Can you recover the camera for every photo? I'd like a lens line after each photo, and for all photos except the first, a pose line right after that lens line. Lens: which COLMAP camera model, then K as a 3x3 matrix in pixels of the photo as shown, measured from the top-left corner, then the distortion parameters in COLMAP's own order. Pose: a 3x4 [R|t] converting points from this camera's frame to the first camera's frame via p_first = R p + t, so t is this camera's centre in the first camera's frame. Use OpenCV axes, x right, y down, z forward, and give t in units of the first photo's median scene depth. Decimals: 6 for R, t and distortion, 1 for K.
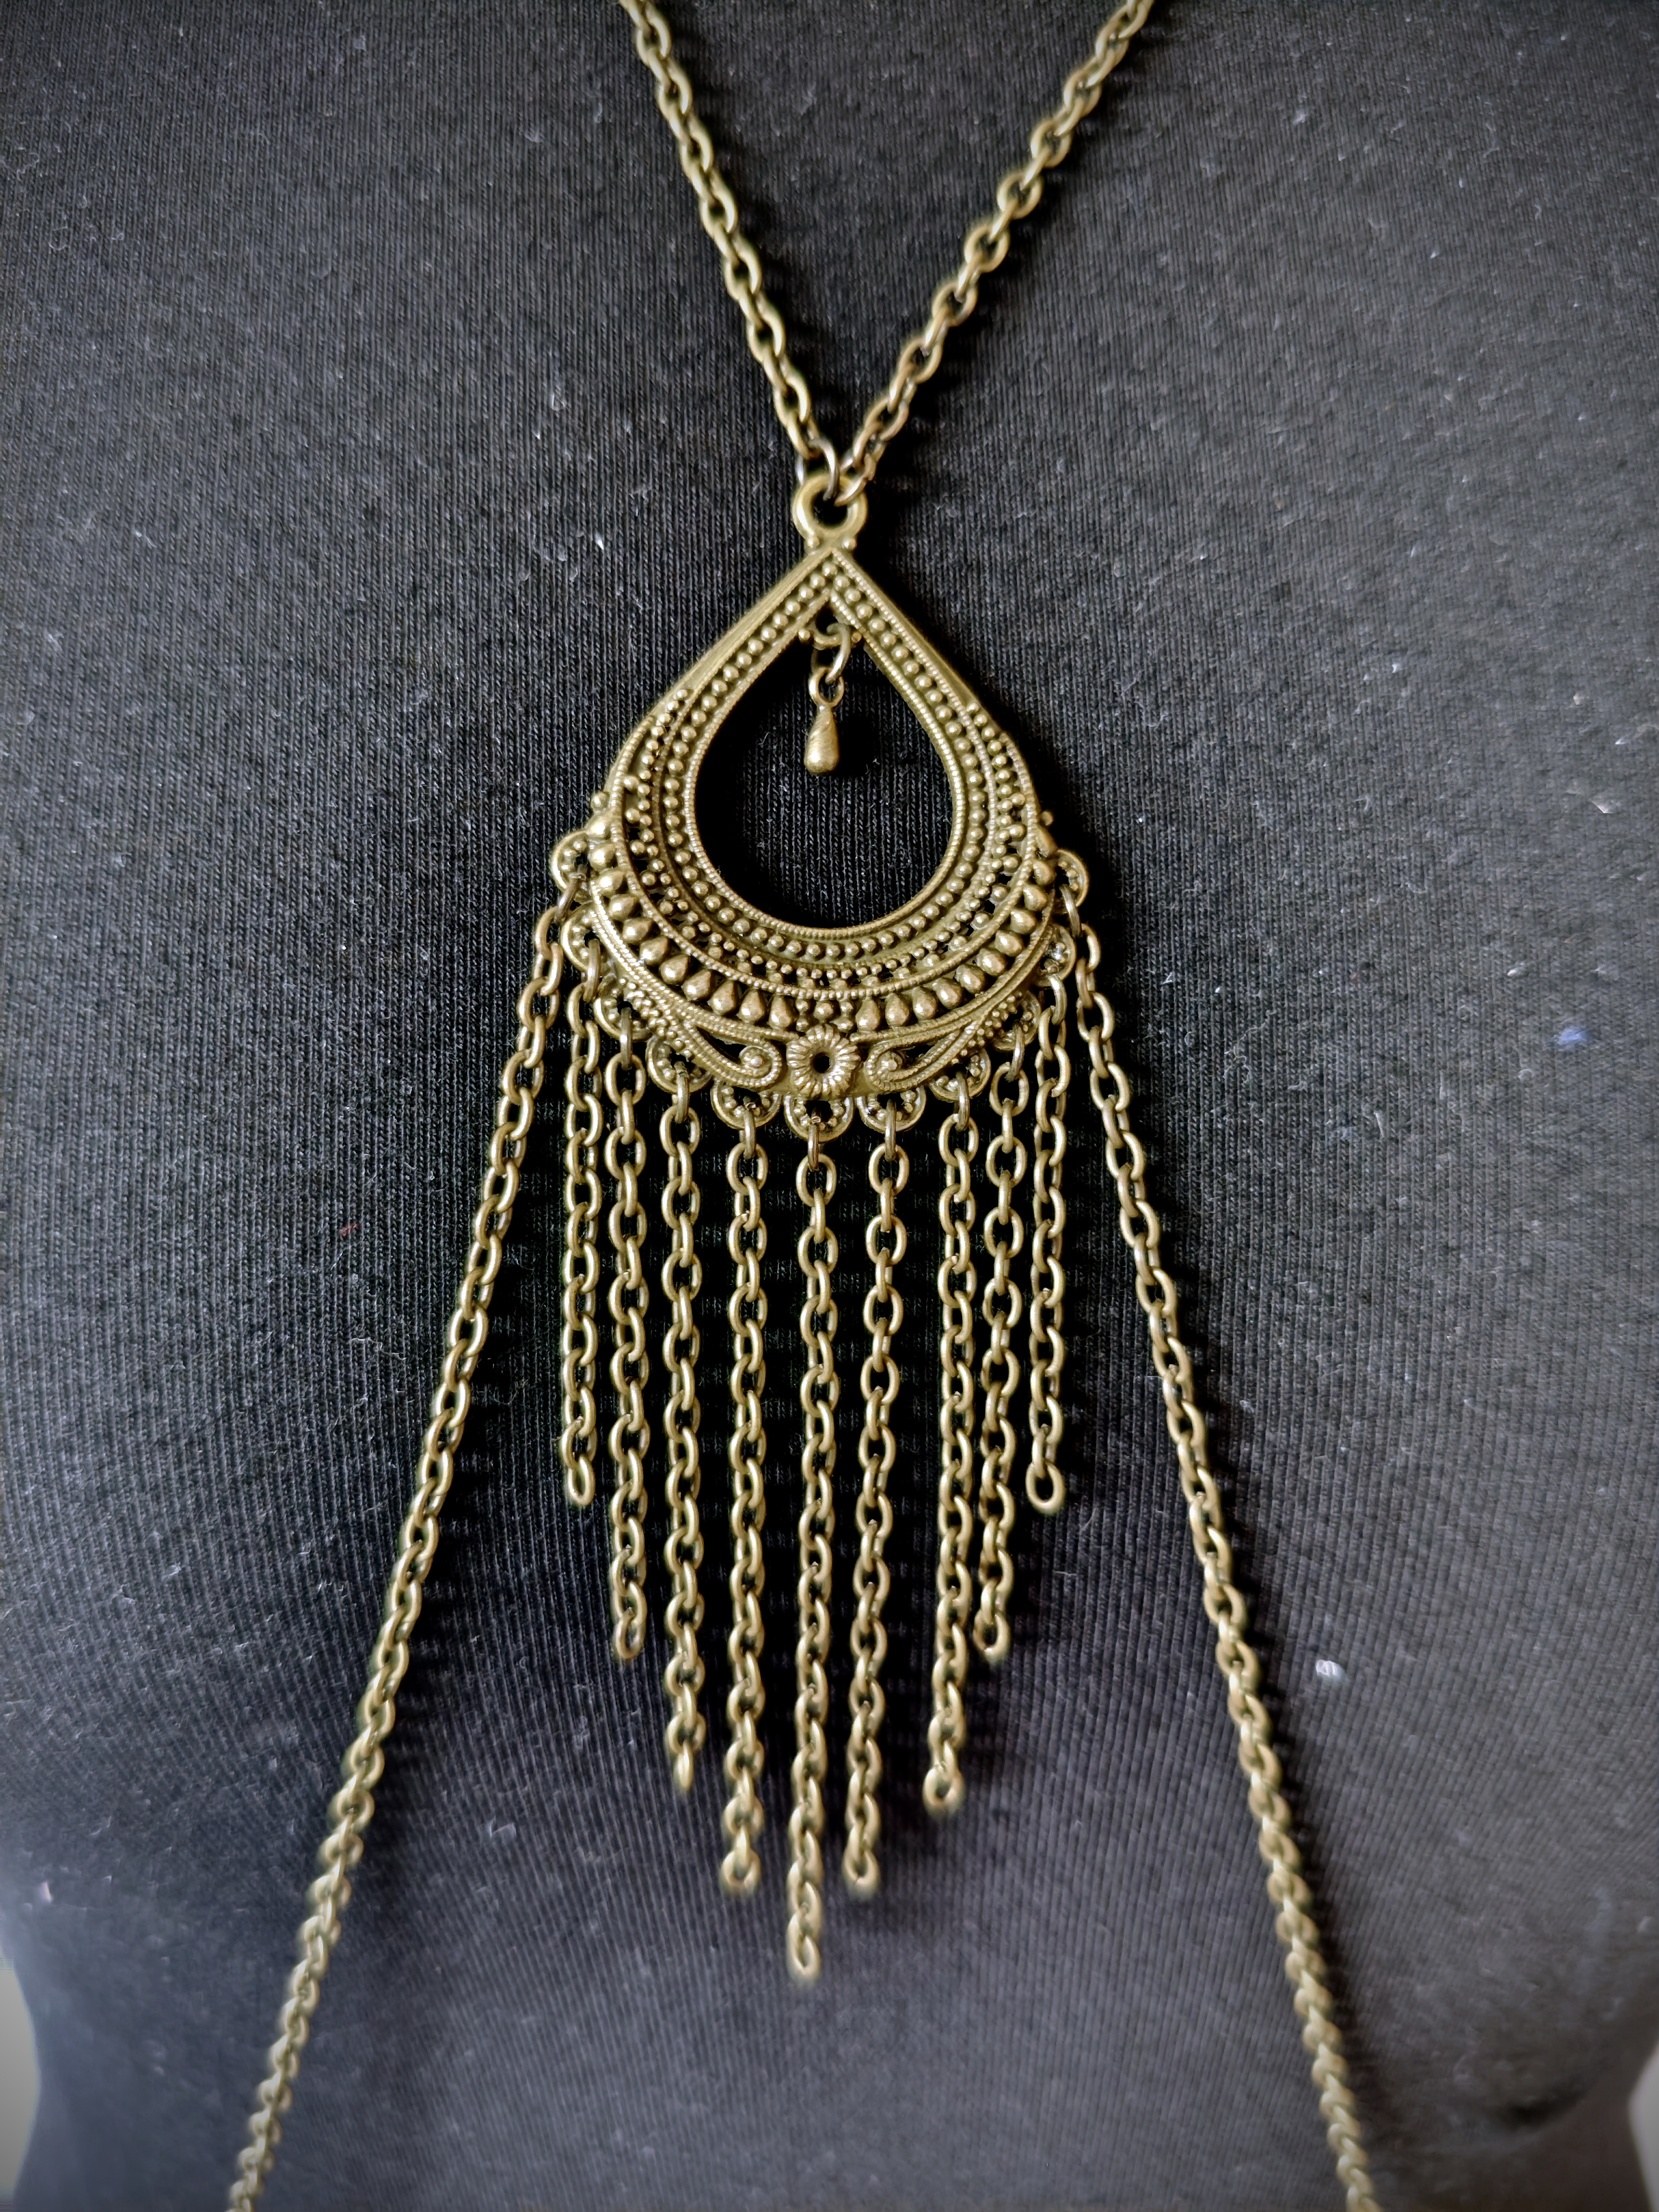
lens RADIAL K [[1730.3, 0, 837.3], [0, 1730.3, 1106.3], [0, 0, 1]] dist [0.067889, -0.365285]
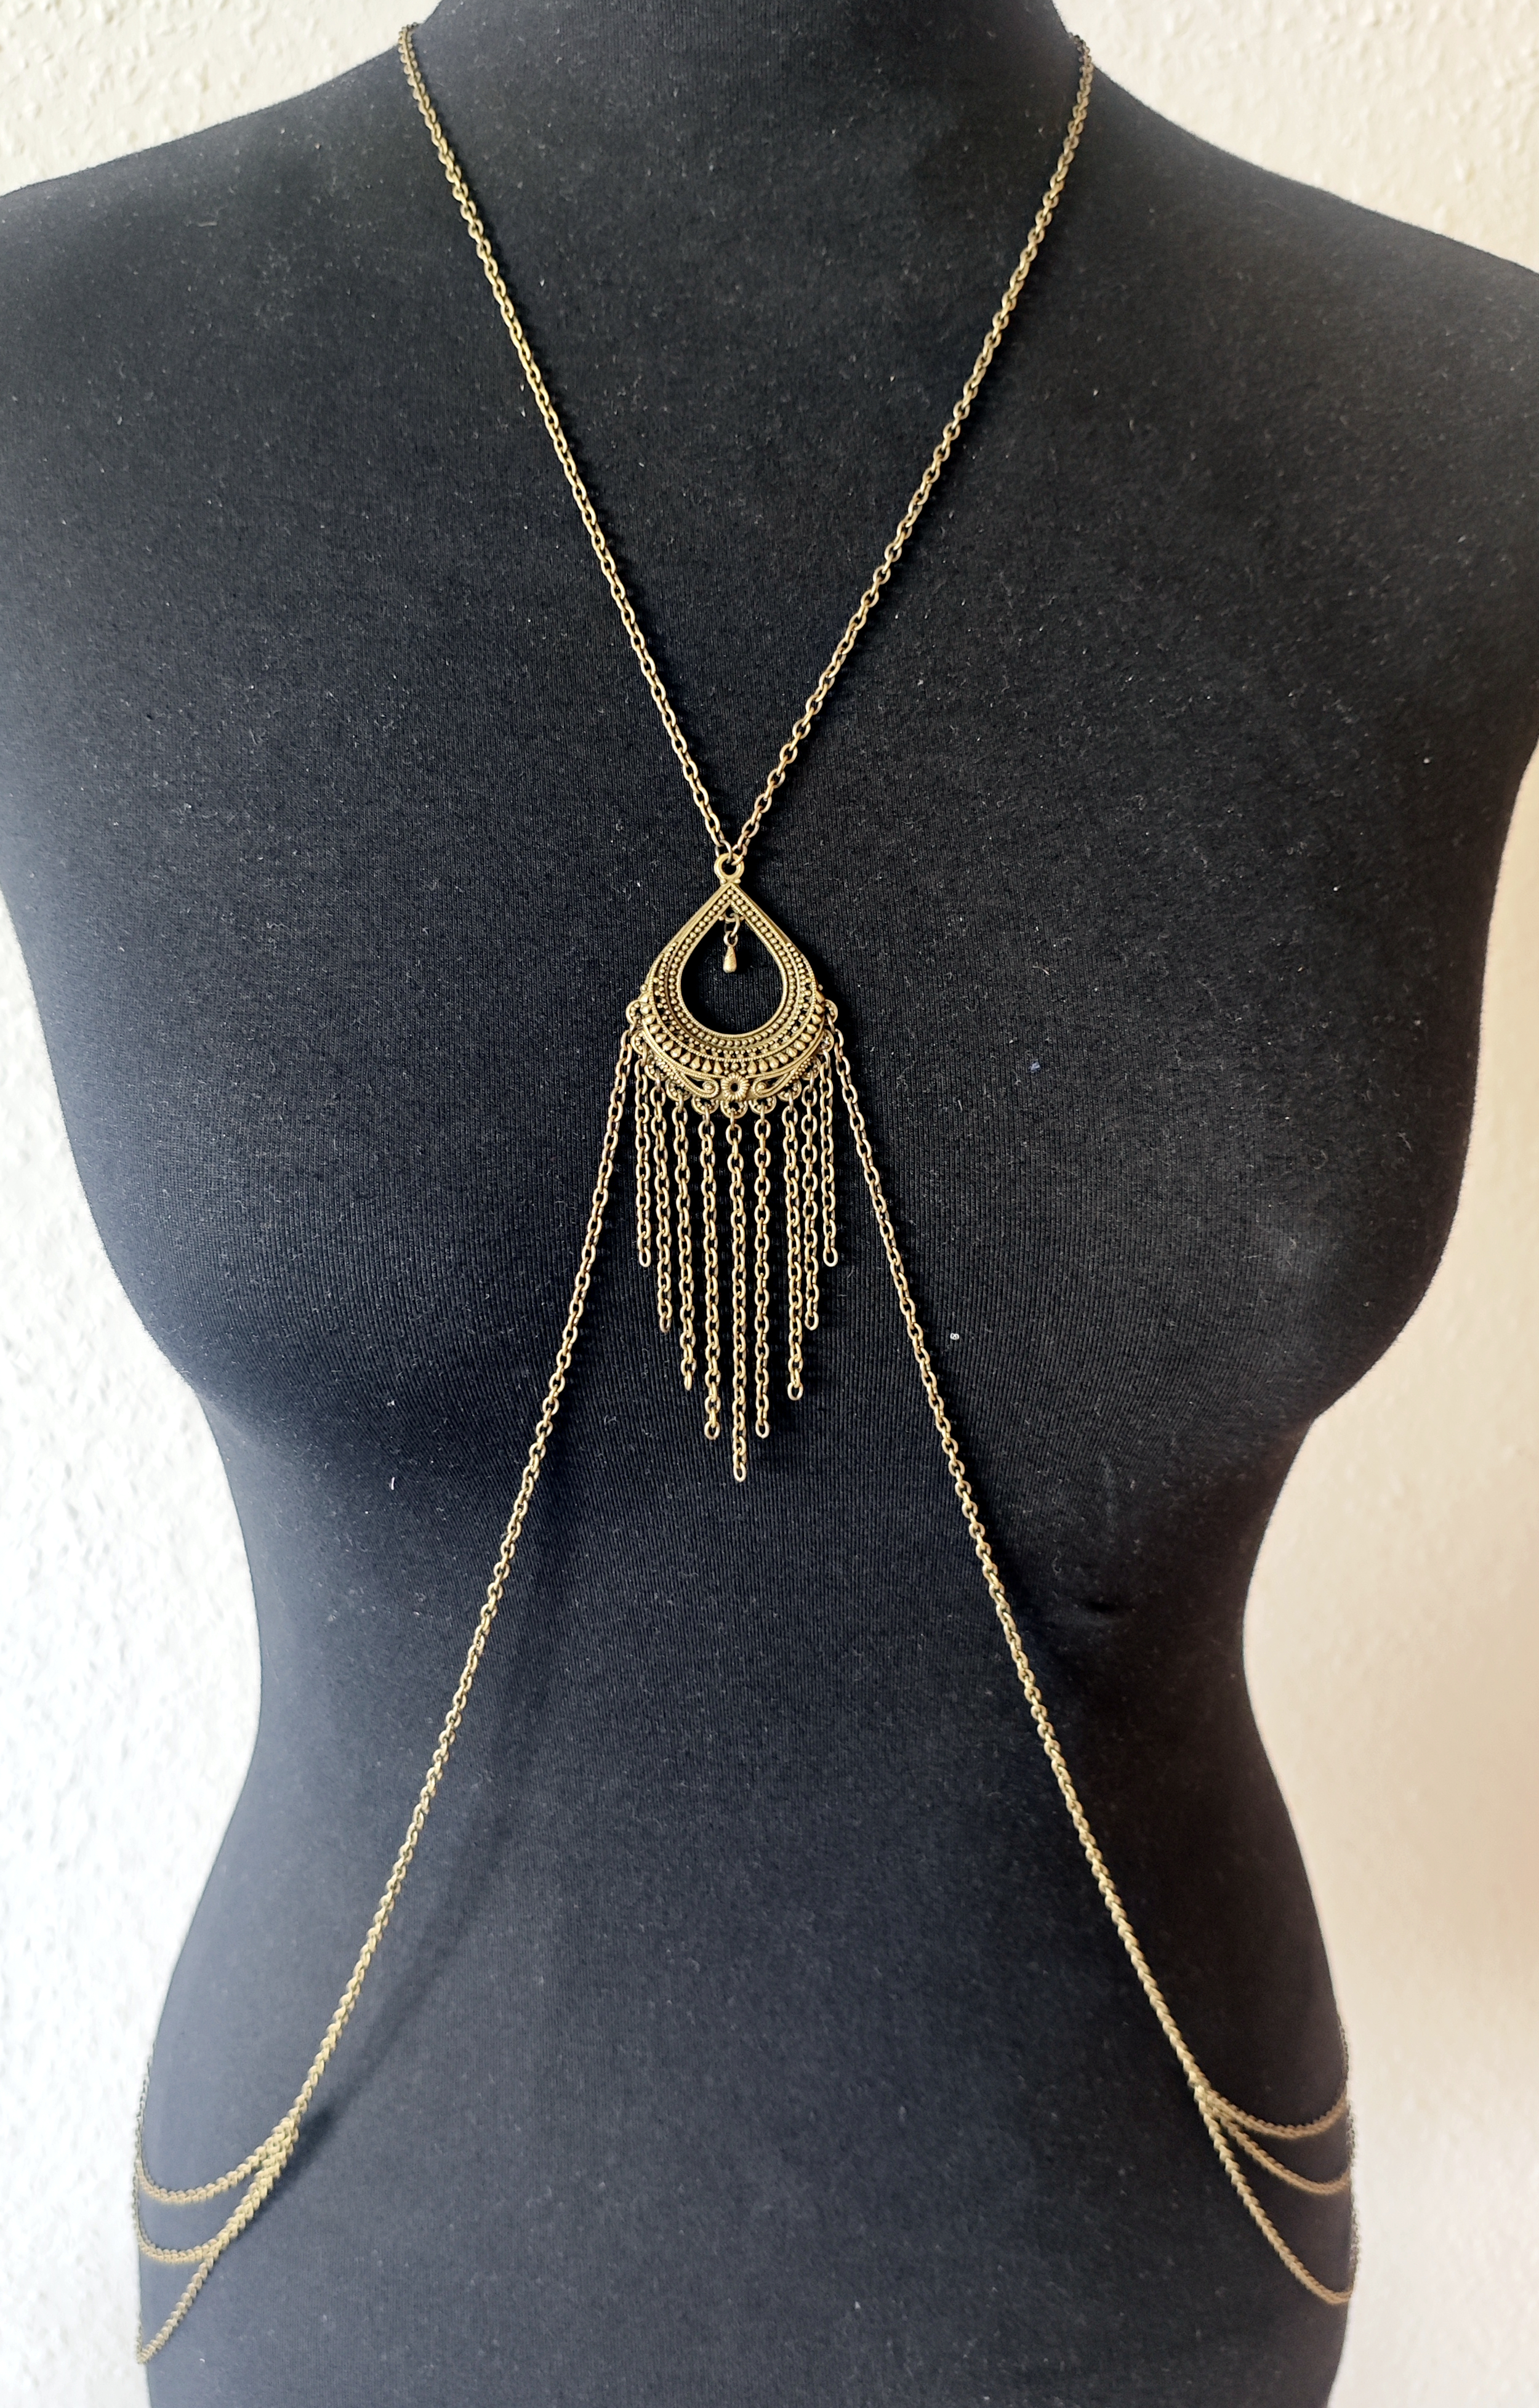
lens RADIAL K [[1911.7, 0, 757.0], [0, 1911.7, 1213.0], [0, 0, 1]] dist [0.039019, -0.165717]
pose [[0.999096, -0.037656, 0.019719, -0.037752], [0.037588, 0.999286, 0.003785, 0.146446], [-0.019848, -0.003041, 0.999798, -1.770414]]
